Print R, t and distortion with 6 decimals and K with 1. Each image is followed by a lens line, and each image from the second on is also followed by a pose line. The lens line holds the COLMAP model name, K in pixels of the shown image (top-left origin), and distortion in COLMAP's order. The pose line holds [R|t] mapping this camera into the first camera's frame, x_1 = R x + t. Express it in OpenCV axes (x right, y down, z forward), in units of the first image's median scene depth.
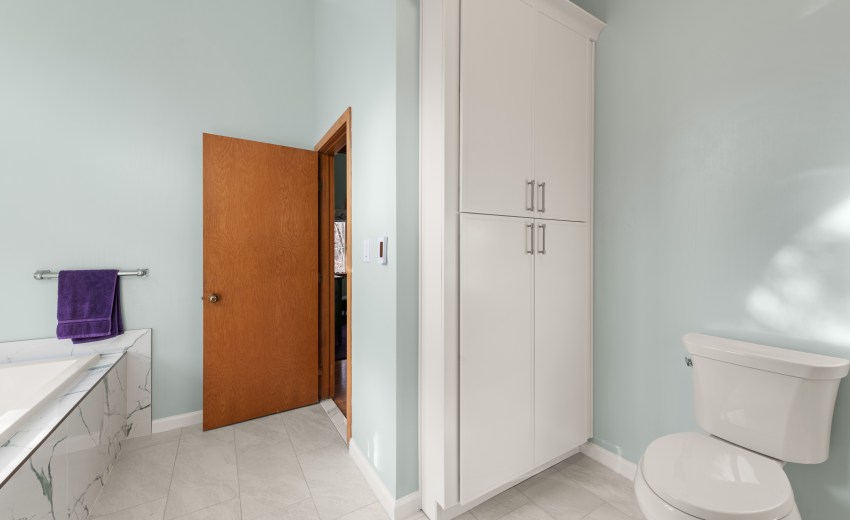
lens RADIAL K [[335.5, 0, 432.7], [0, 335.5, 252.5], [0, 0, 1]] dist [0.008010, -0.003214]
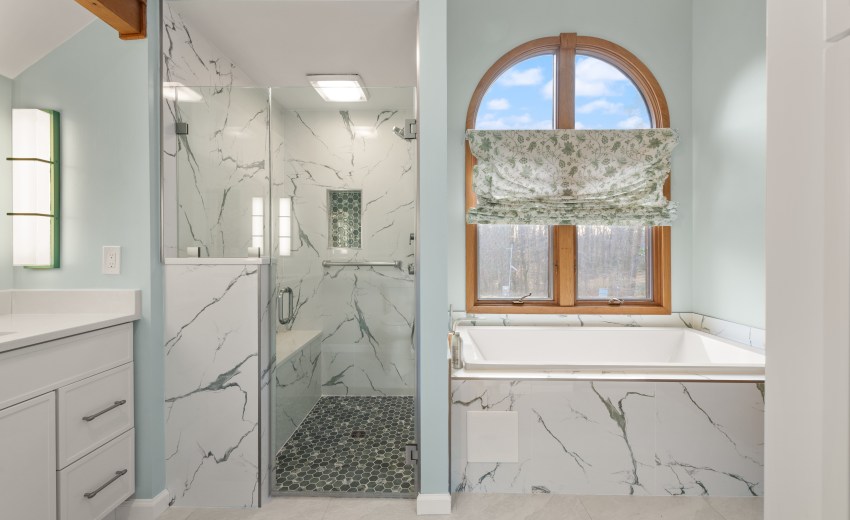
lens RADIAL K [[335.5, 0, 429.2], [0, 335.5, 252.9], [0, 0, 1]] dist [0.008010, -0.003214]
pose [[-0.550470, 0.005503, -0.834837, 0.244529], [-0.000918, 0.999974, 0.007197, 0.002703], [0.834854, 0.004729, -0.550451, 0.592672]]
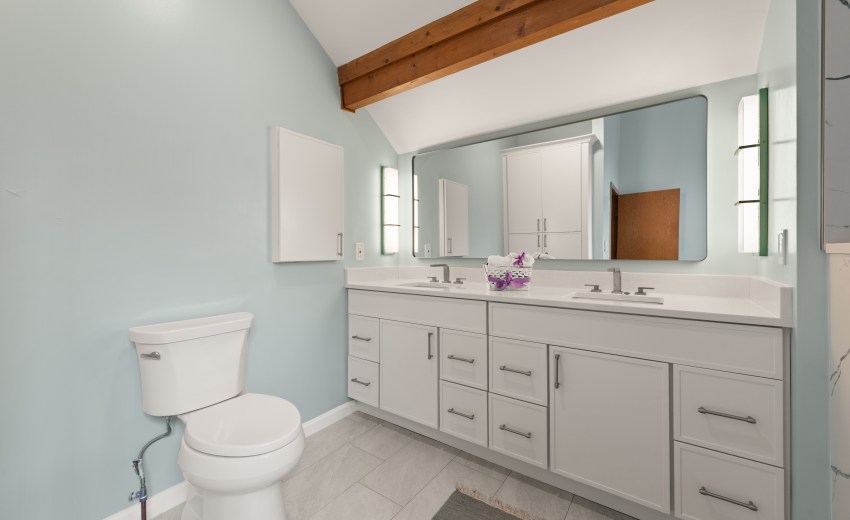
lens RADIAL K [[335.5, 0, 432.2], [0, 335.5, 251.4], [0, 0, 1]] dist [0.008010, -0.003214]
pose [[-0.373262, 0.002929, 0.927721, -0.258844], [0.007049, 0.999975, -0.000321, 0.025580], [-0.927699, 0.006420, -0.373273, 0.410877]]
